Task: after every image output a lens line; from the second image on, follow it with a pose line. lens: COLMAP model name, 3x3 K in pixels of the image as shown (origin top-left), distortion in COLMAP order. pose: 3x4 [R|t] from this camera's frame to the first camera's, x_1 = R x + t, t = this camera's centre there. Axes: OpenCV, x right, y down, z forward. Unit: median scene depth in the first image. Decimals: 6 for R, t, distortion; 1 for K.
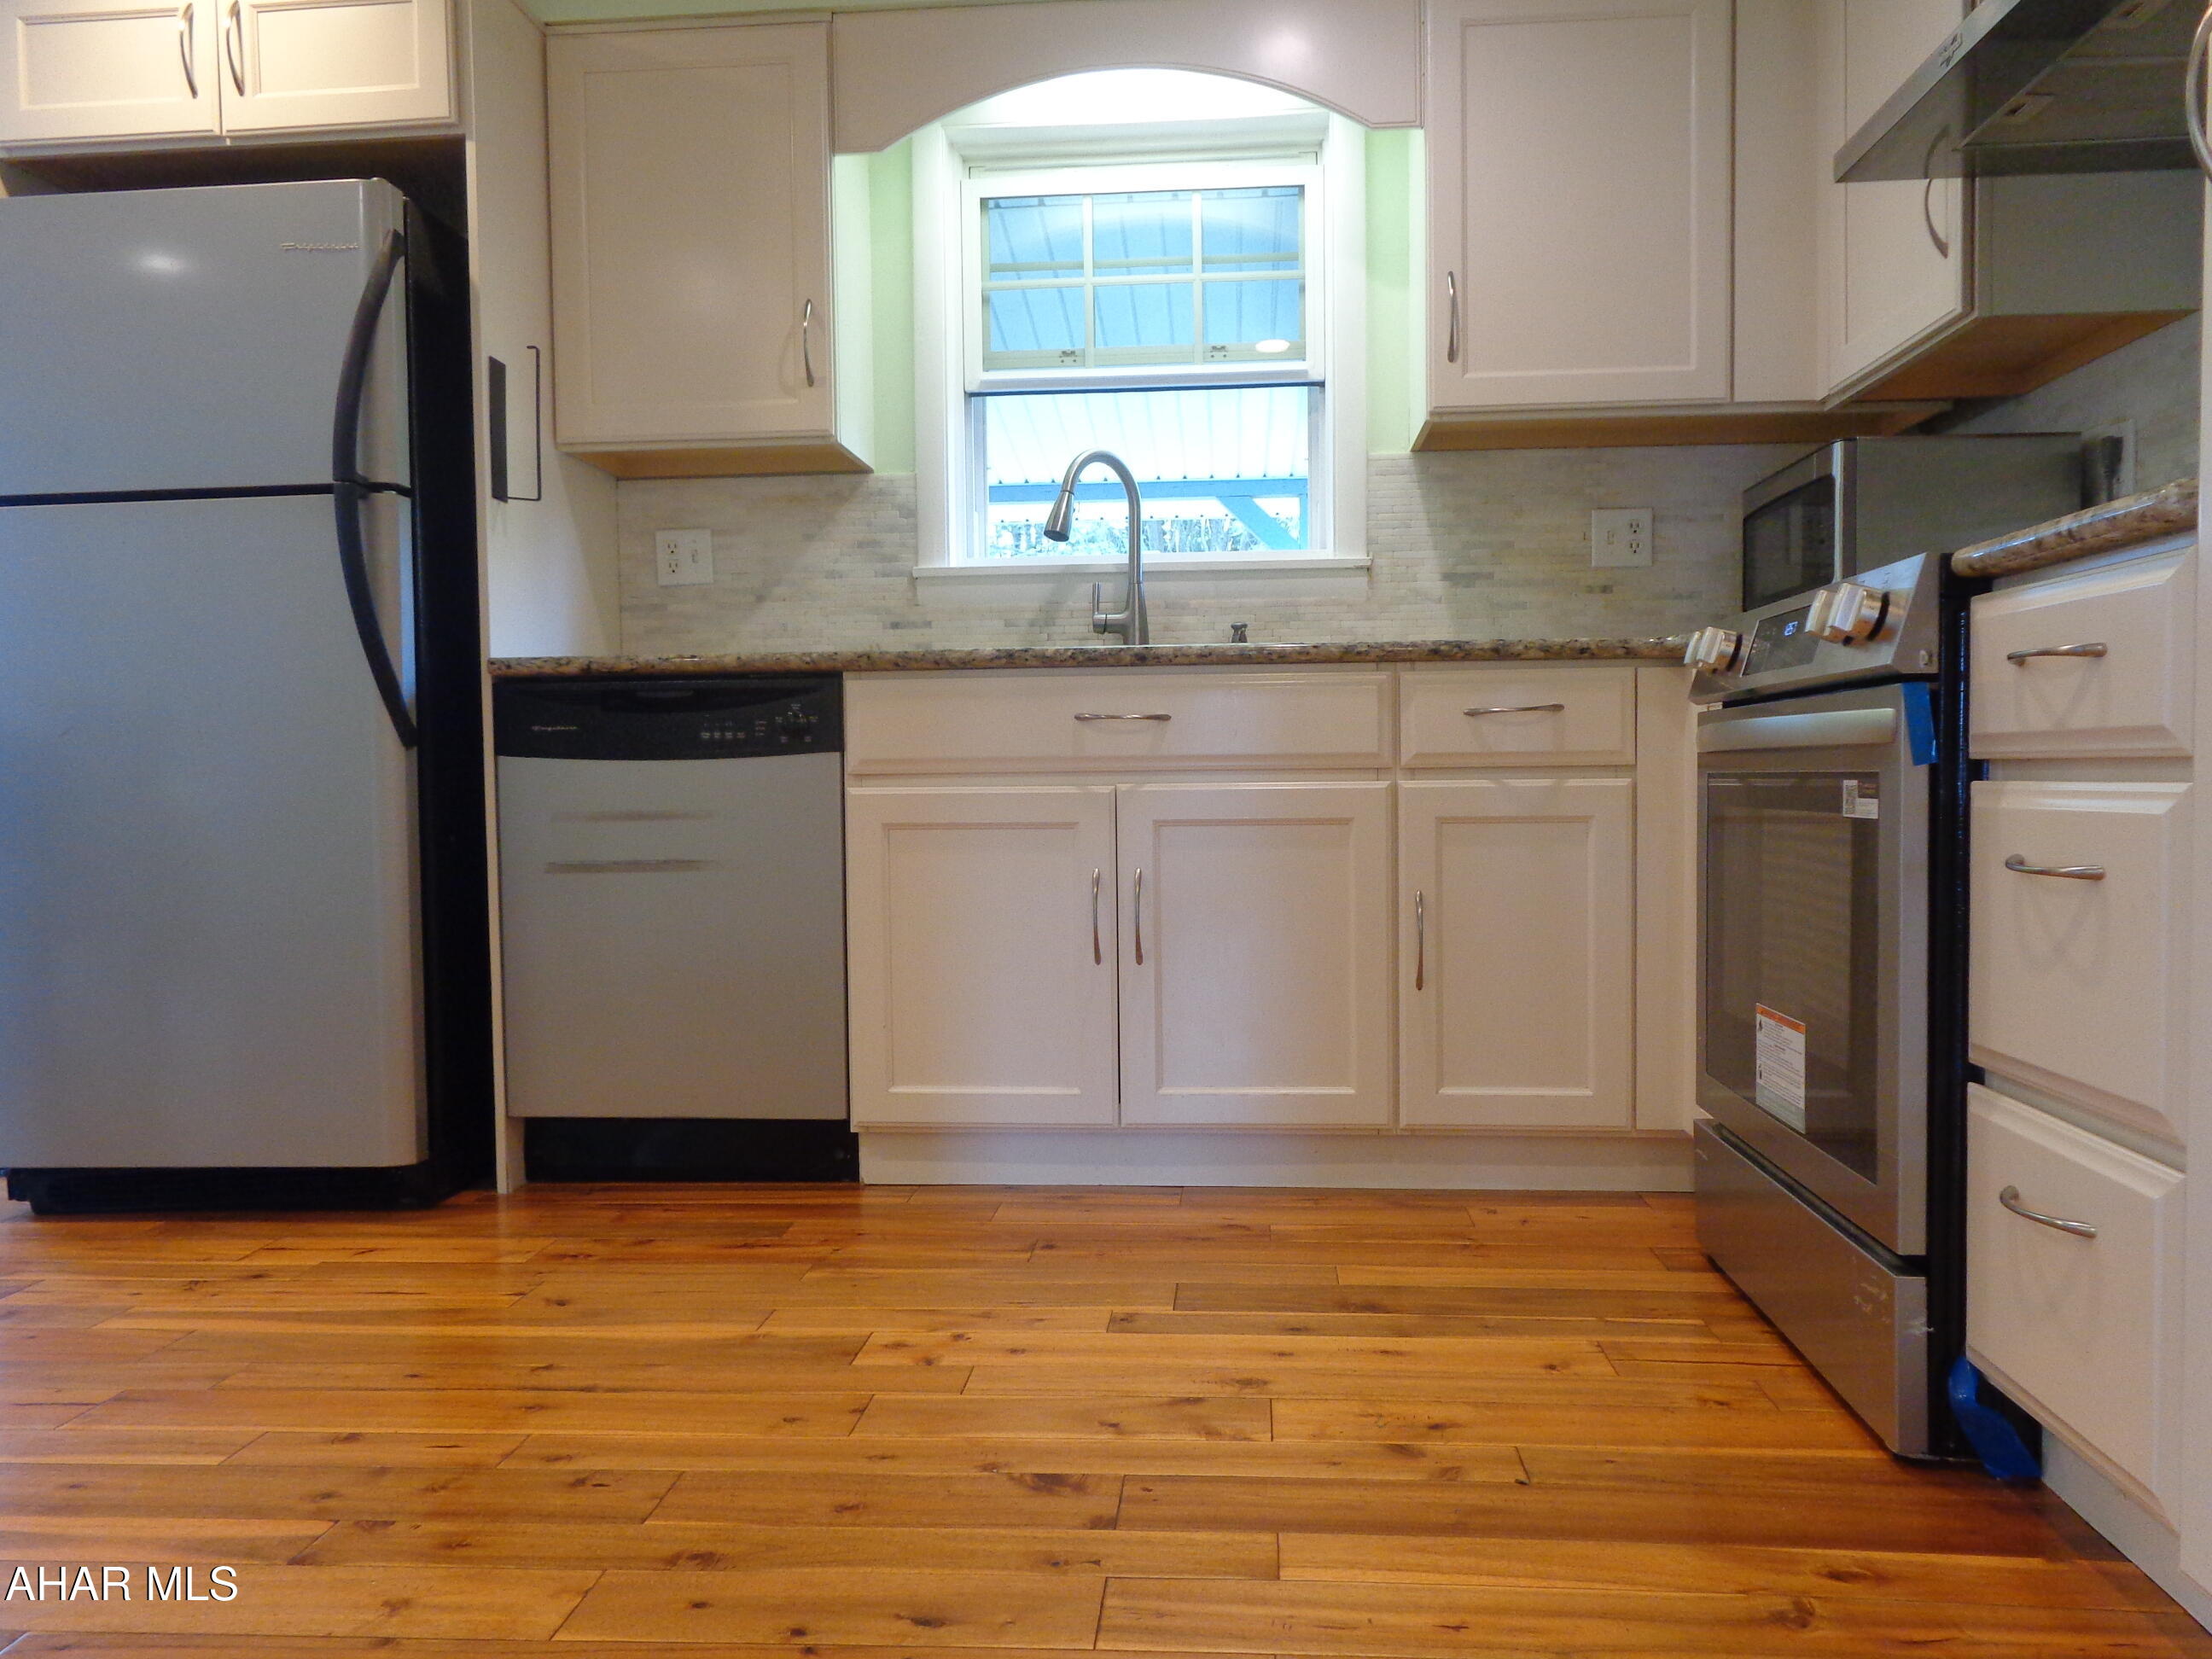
lens RADIAL K [[1671.0, 0, 1112.7], [0, 1671.0, 819.3], [0, 0, 1]] dist [0.007945, -0.007867]
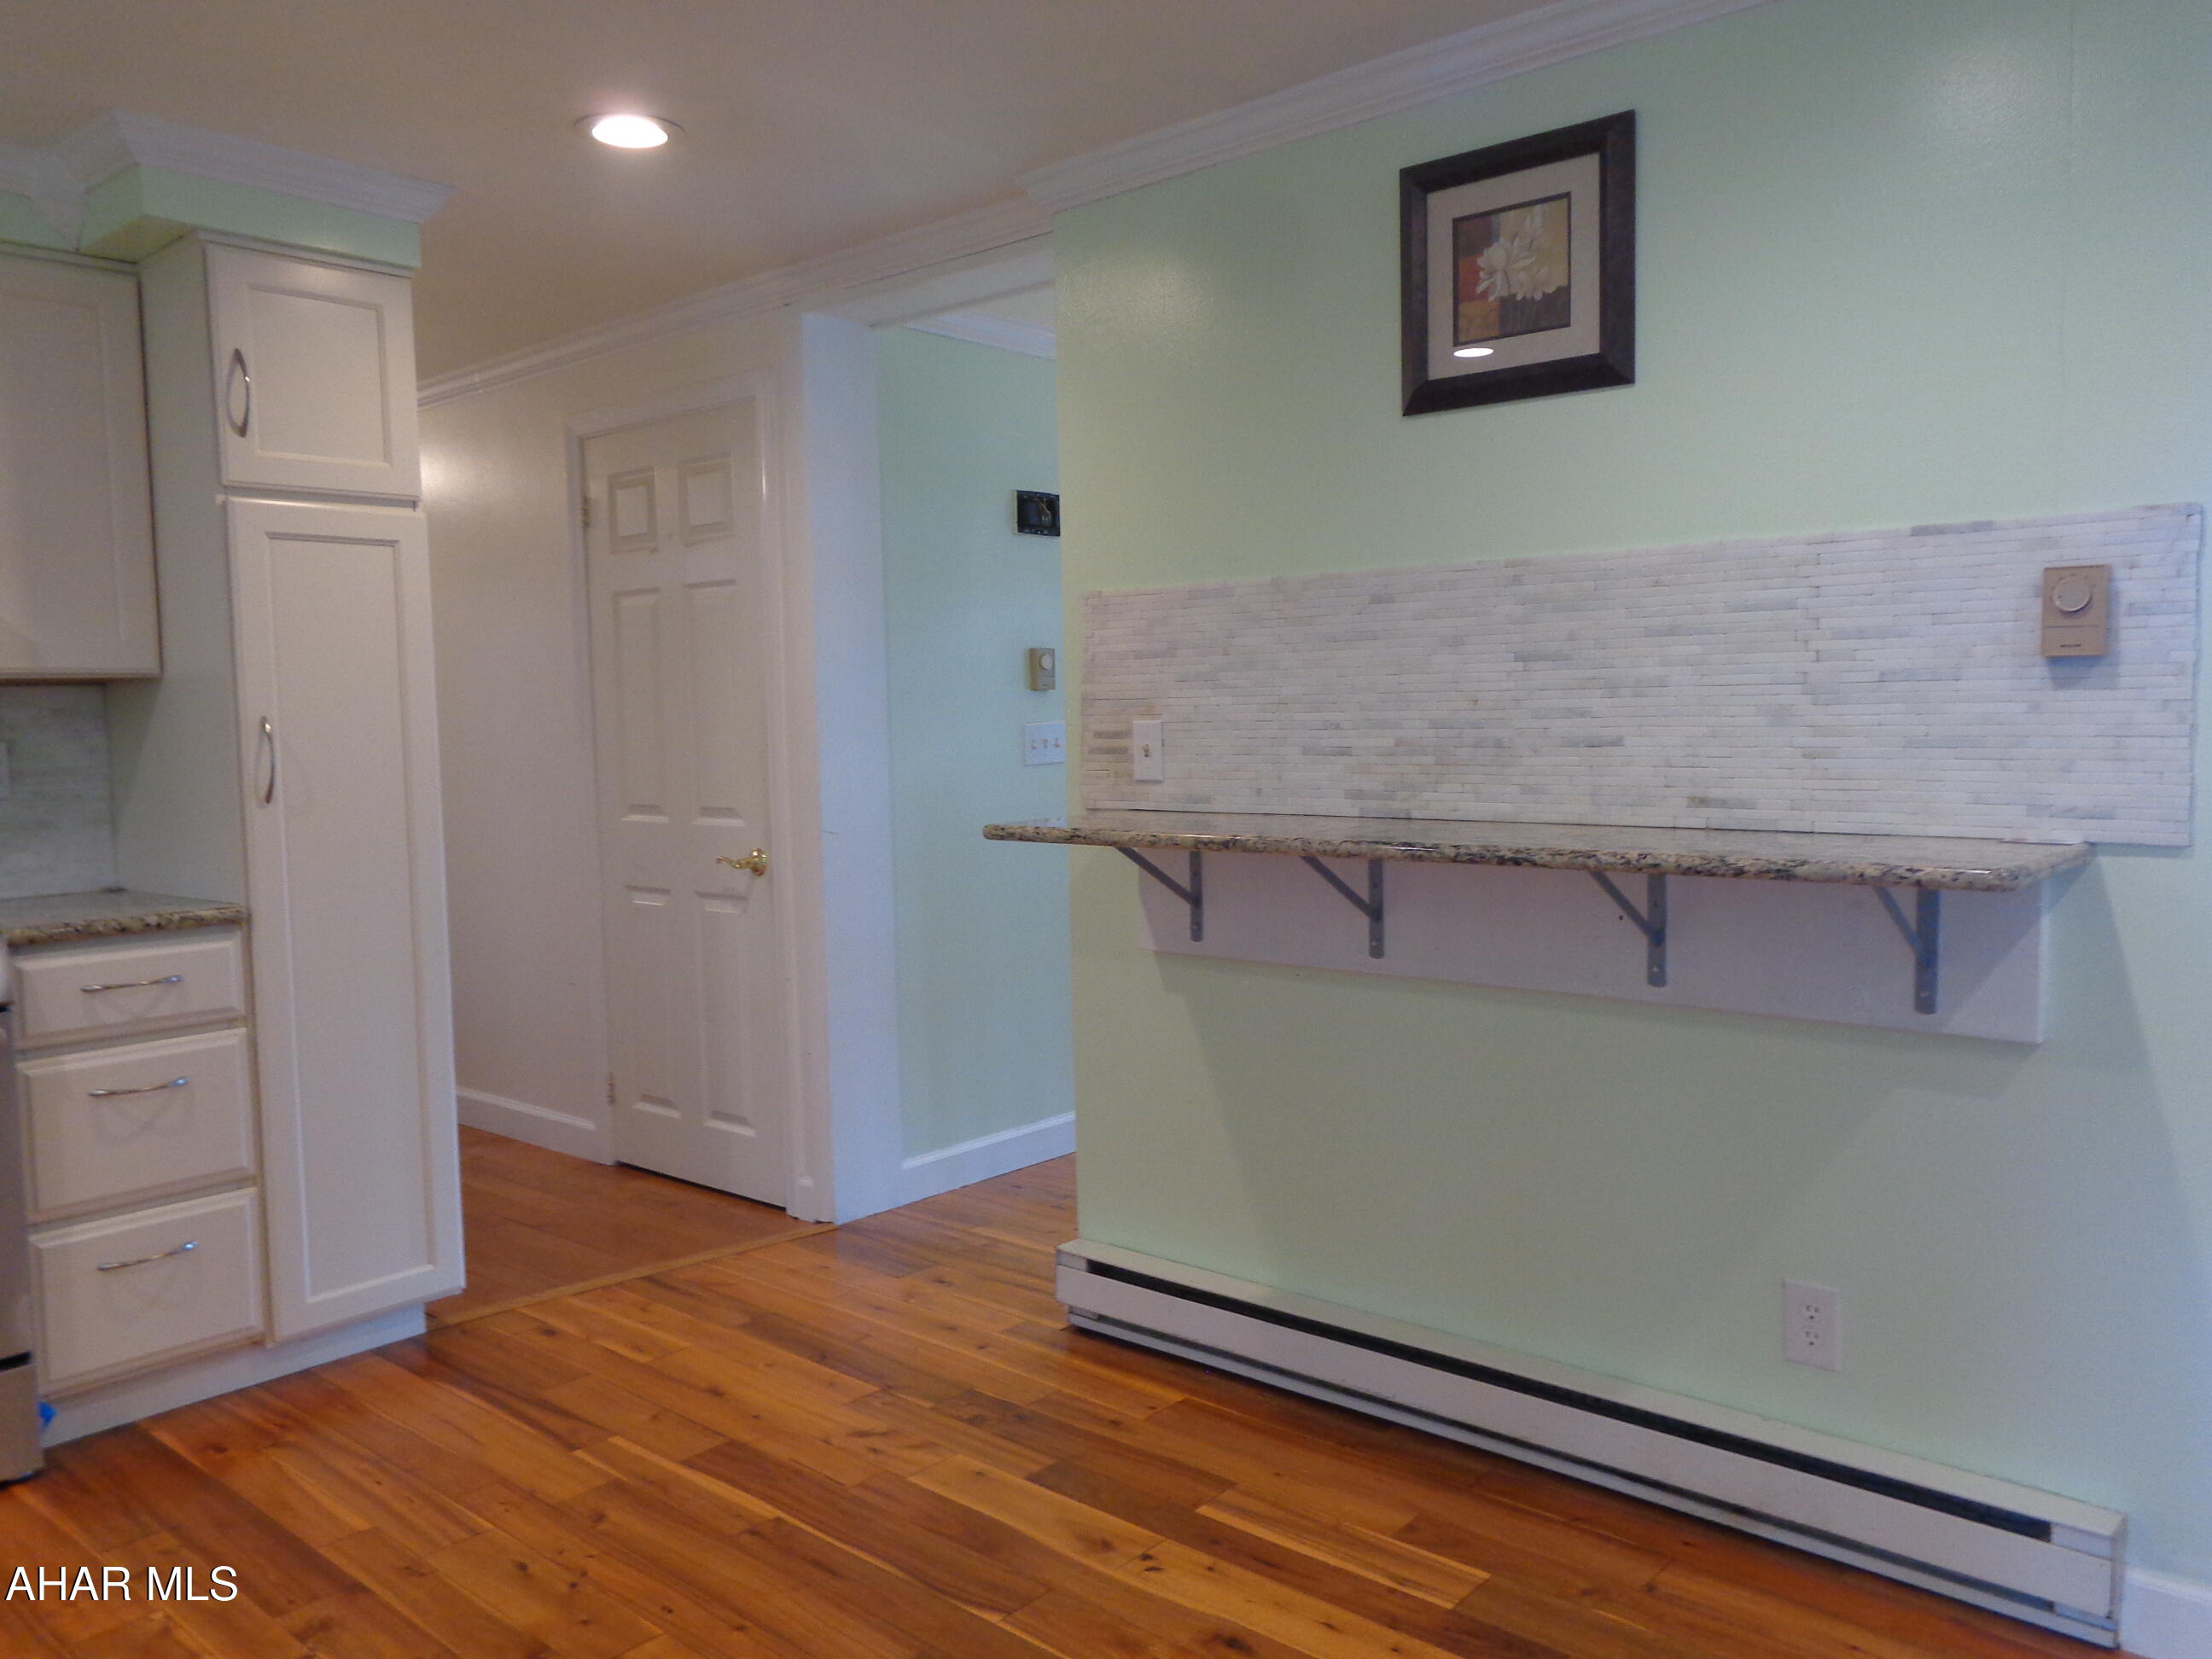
lens RADIAL K [[1671.0, 0, 1094.3], [0, 1671.0, 832.5], [0, 0, 1]] dist [0.007945, -0.007867]
pose [[-0.806398, -0.011383, 0.591264, -0.810894], [0.048431, 0.995185, 0.085212, -0.204847], [-0.589387, 0.097350, -0.801964, 0.991172]]
